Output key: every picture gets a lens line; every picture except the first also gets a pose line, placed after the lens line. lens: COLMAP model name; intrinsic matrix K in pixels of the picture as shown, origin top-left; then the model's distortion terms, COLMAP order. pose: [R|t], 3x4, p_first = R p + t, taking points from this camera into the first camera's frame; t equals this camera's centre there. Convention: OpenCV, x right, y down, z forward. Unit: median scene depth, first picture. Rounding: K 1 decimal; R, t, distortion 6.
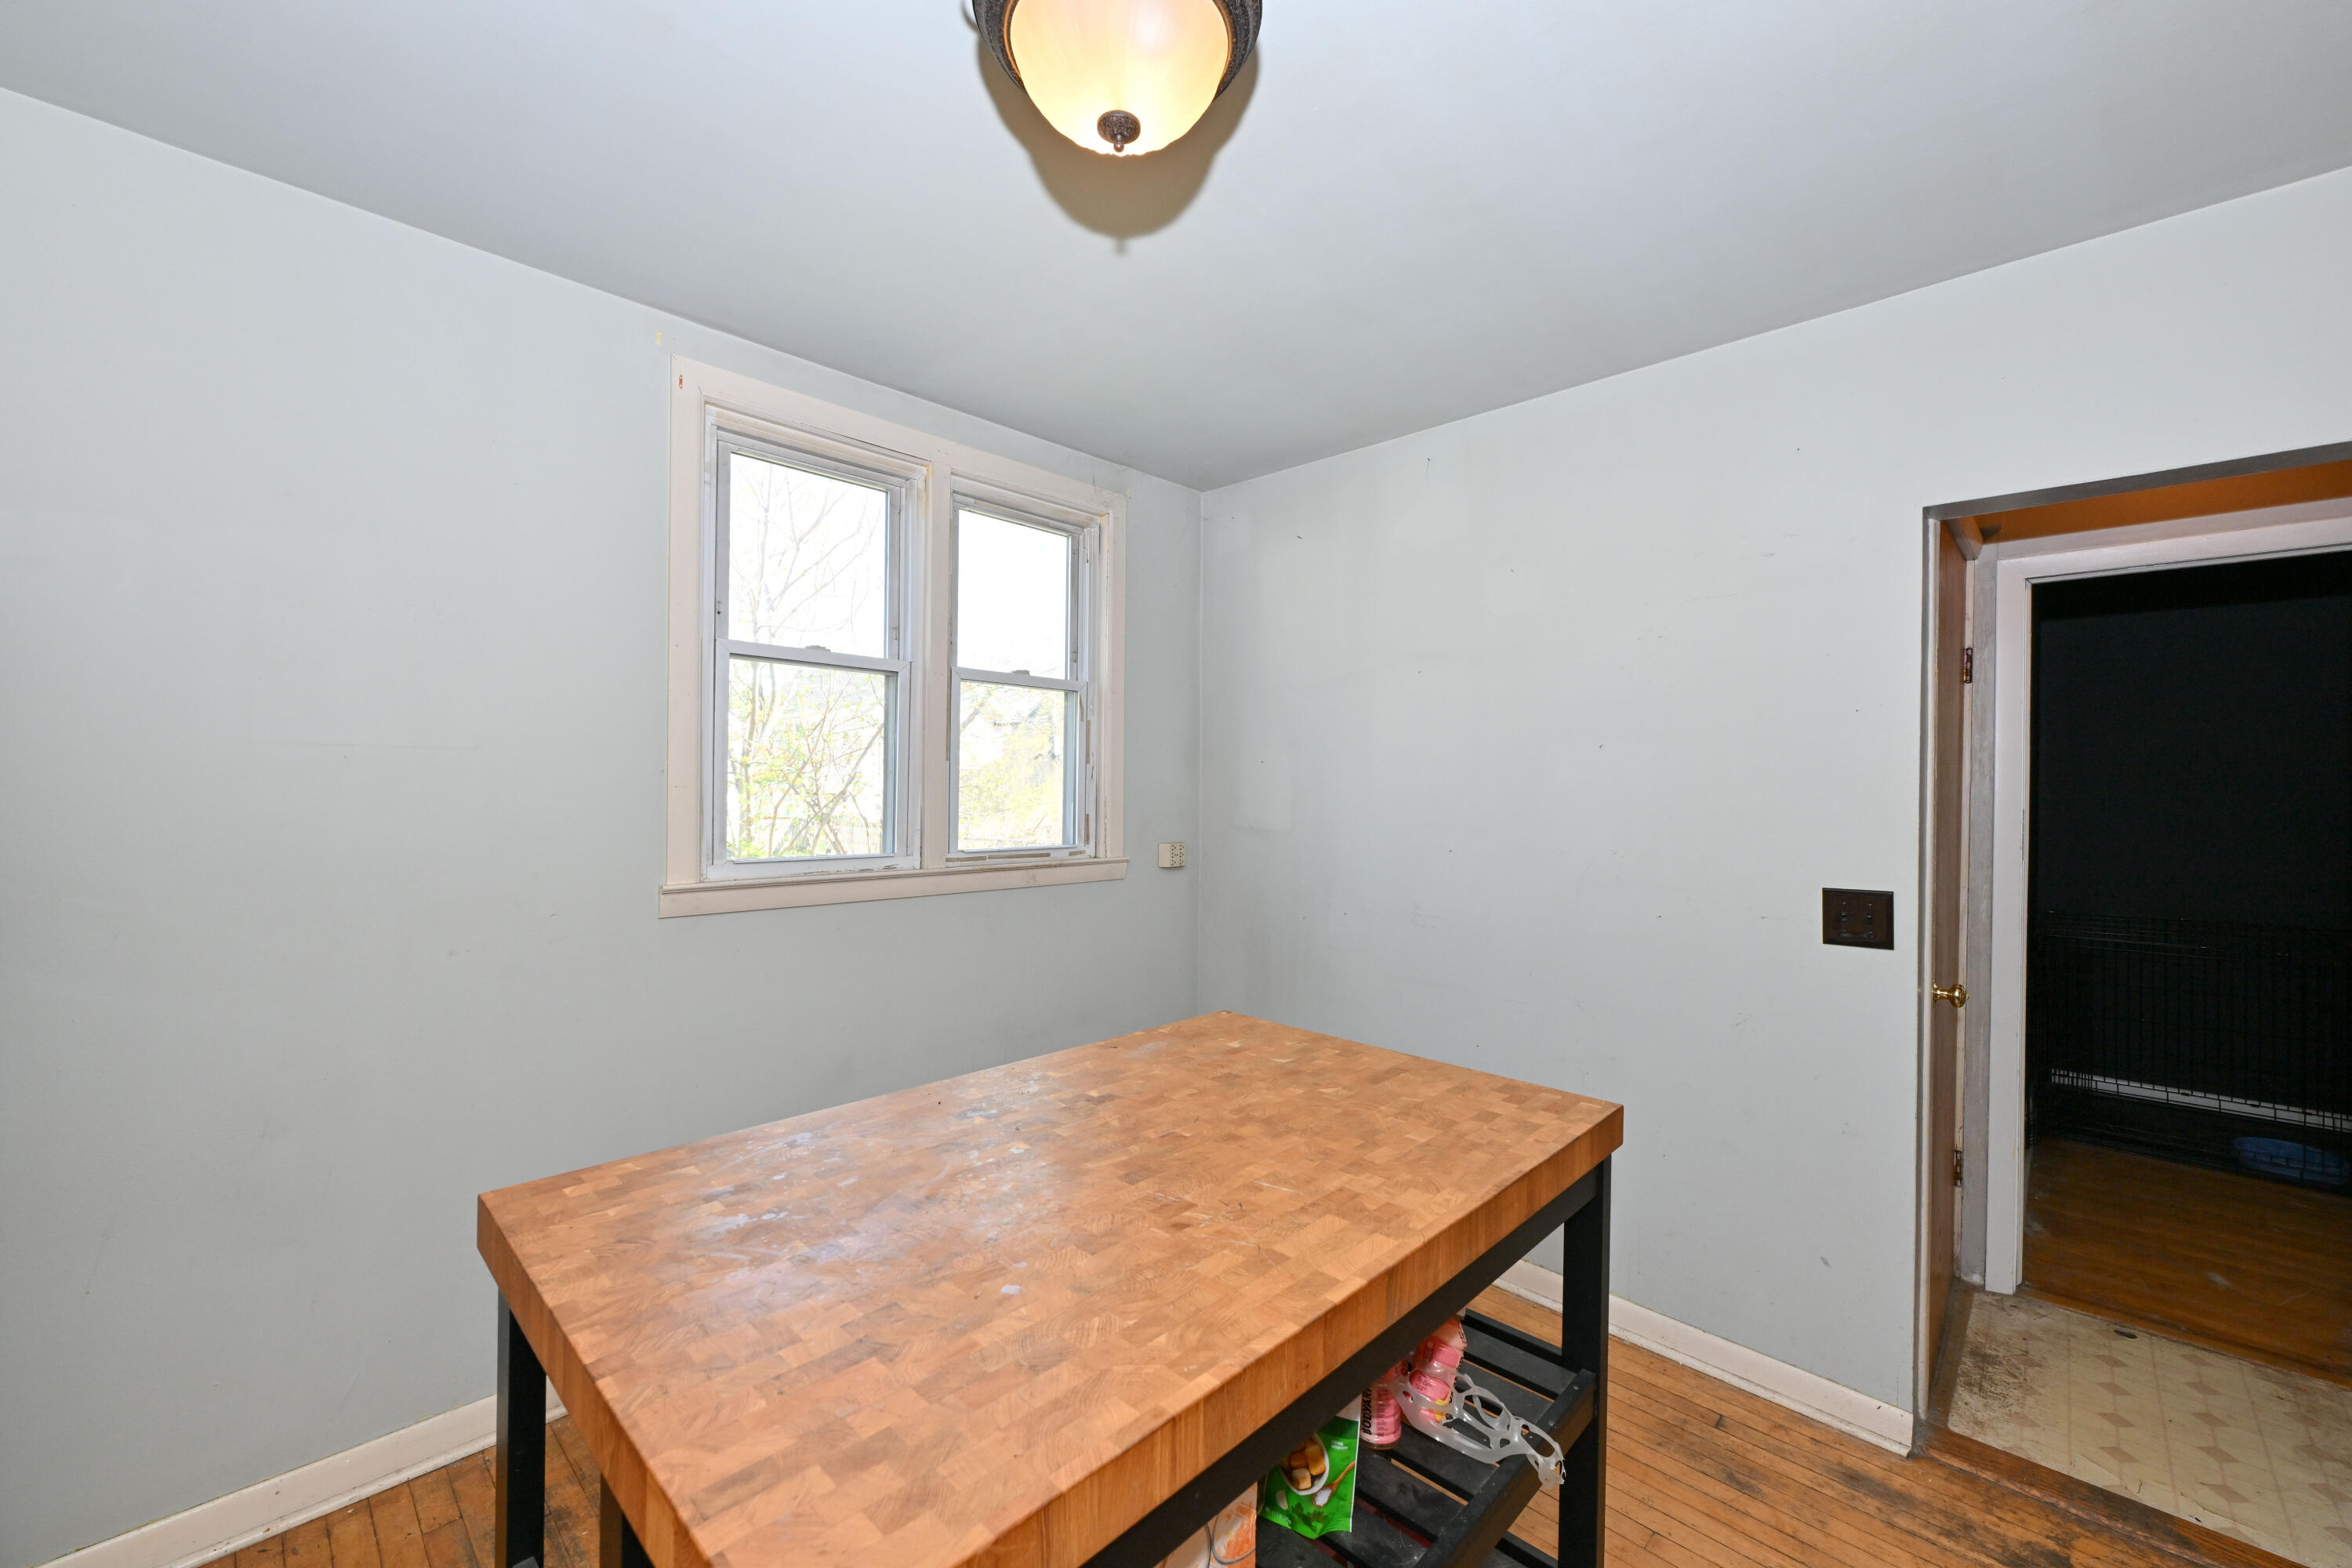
lens RADIAL K [[912.9, 0, 1176.0], [0, 912.9, 784.0], [0, 0, 1]] dist [-0.001219, -0.000059]
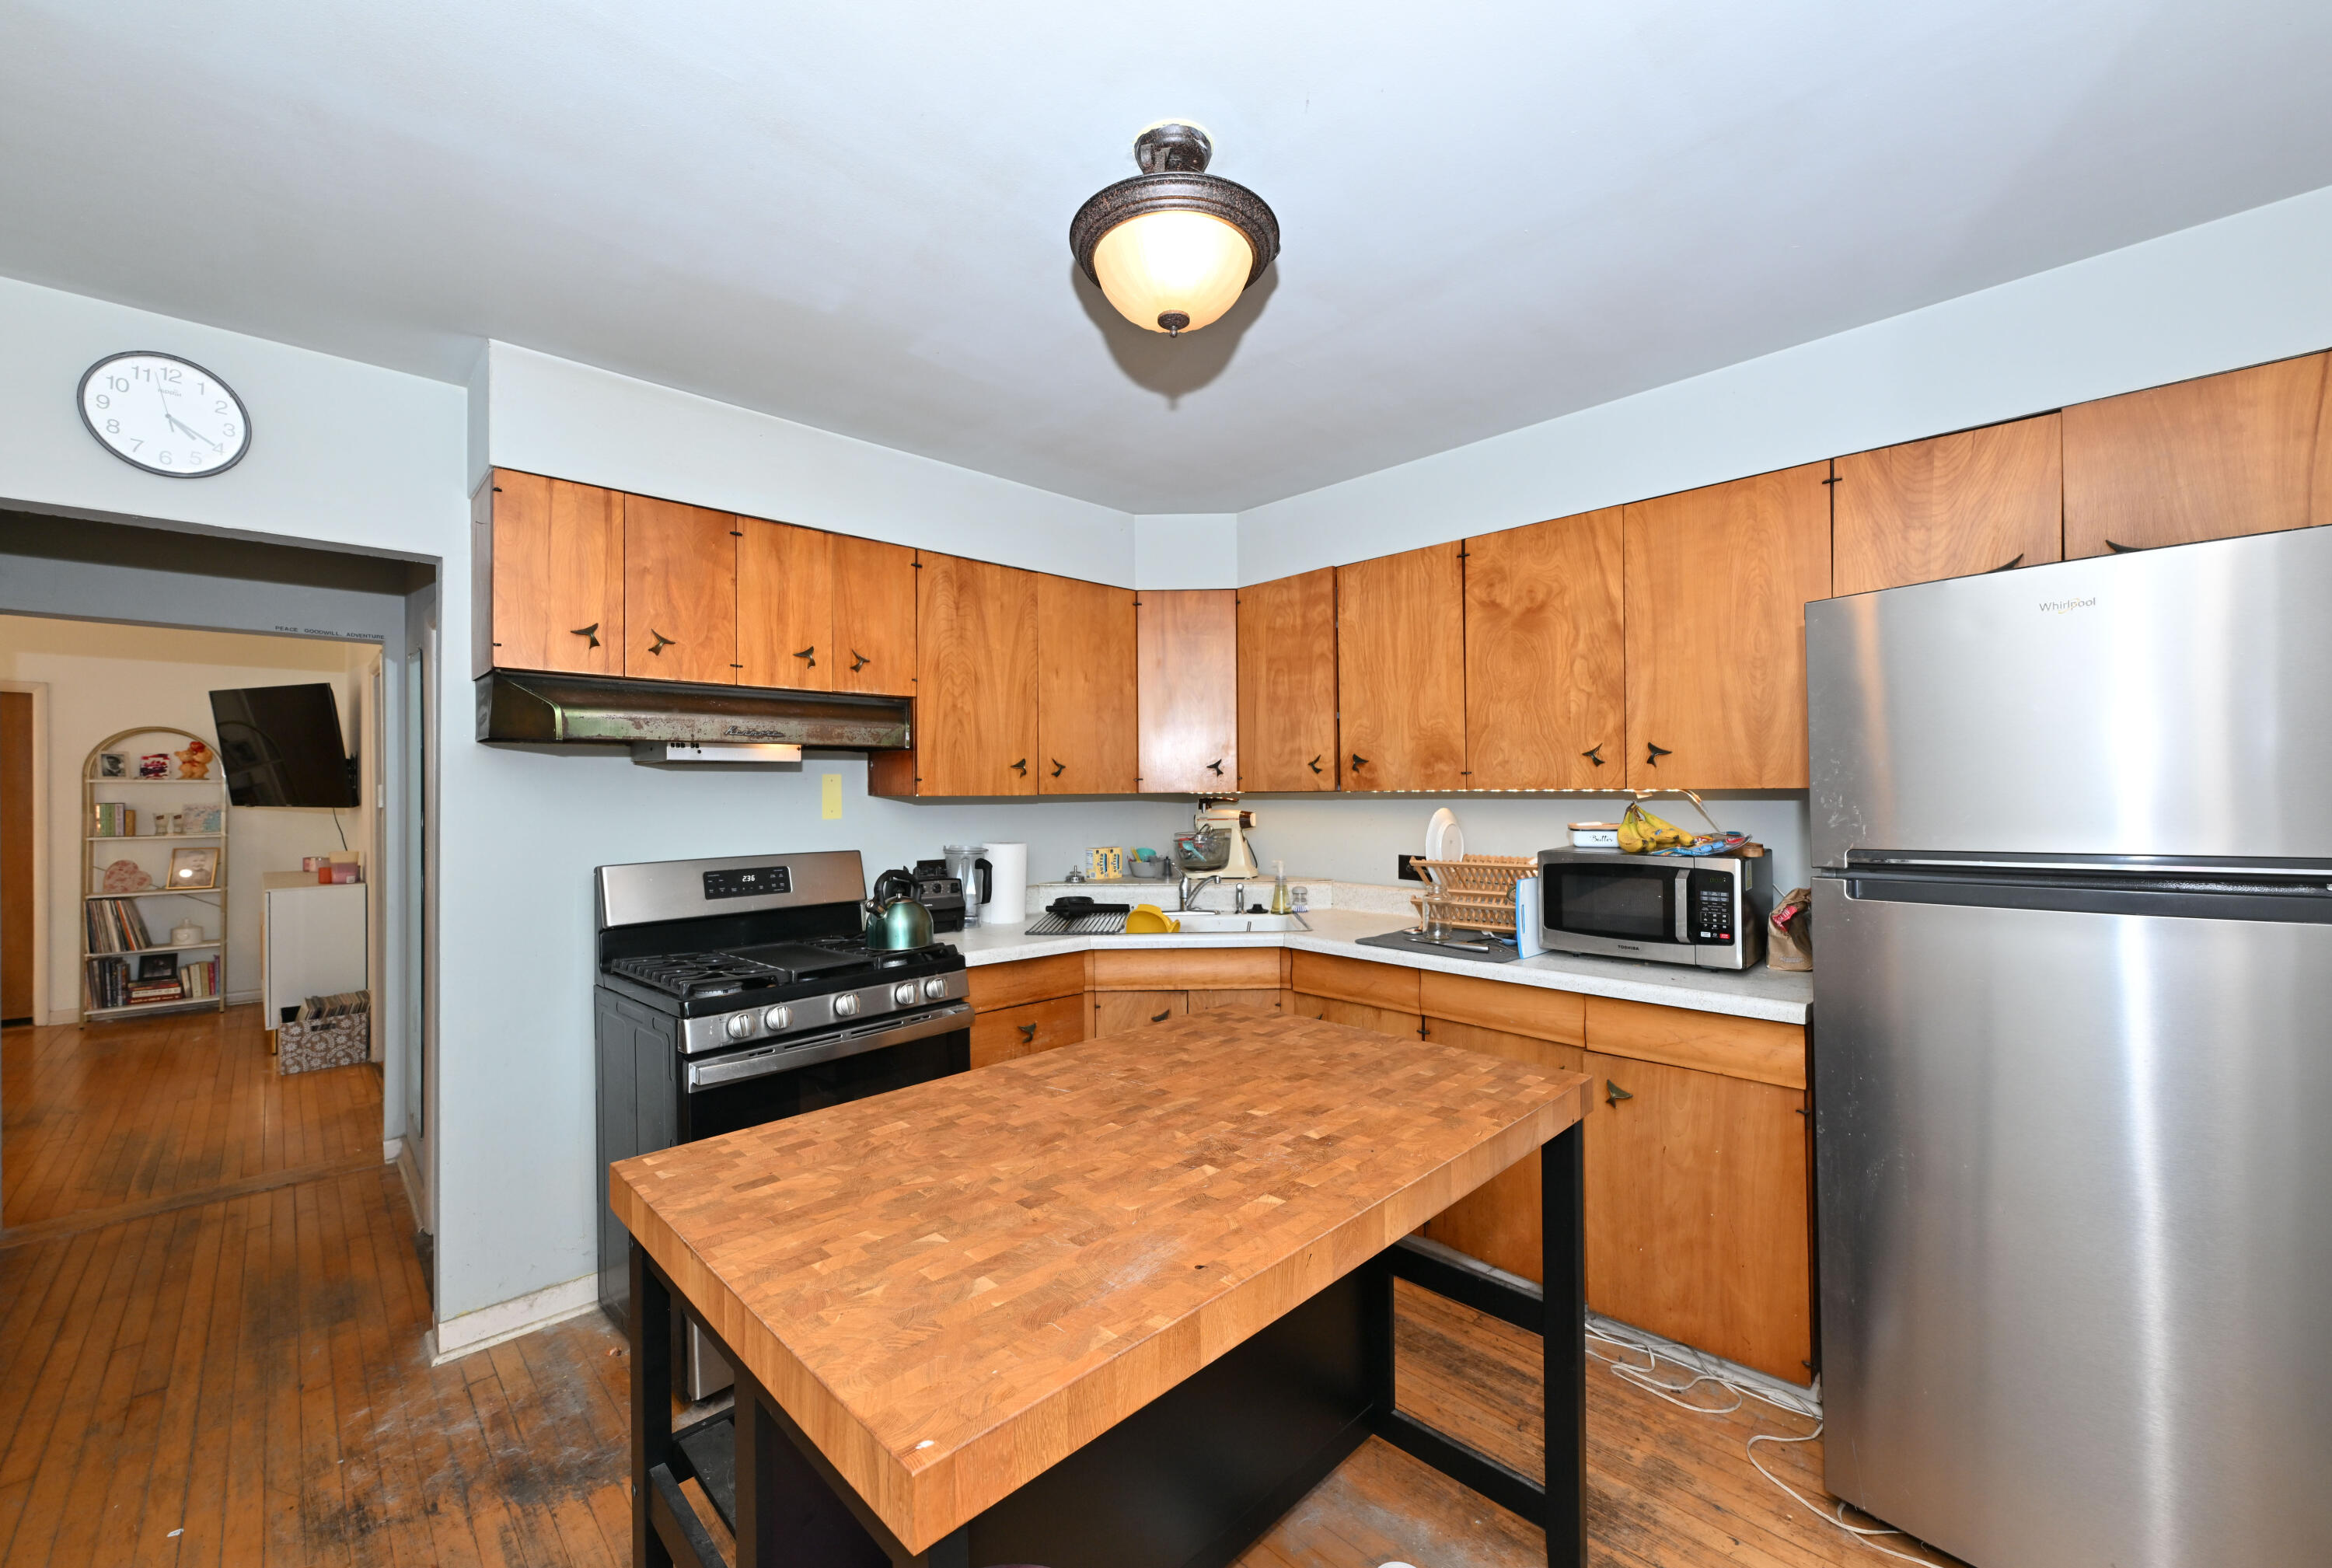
lens RADIAL K [[905.9, 0, 1166.0], [0, 905.9, 784.0], [0, 0, 1]] dist [0.001385, 0.000185]
pose [[-0.999710, -0.004992, 0.023539, -0.075272], [-0.005187, 0.999953, -0.008214, -0.012684], [-0.023497, -0.008334, -0.999689, 2.060676]]
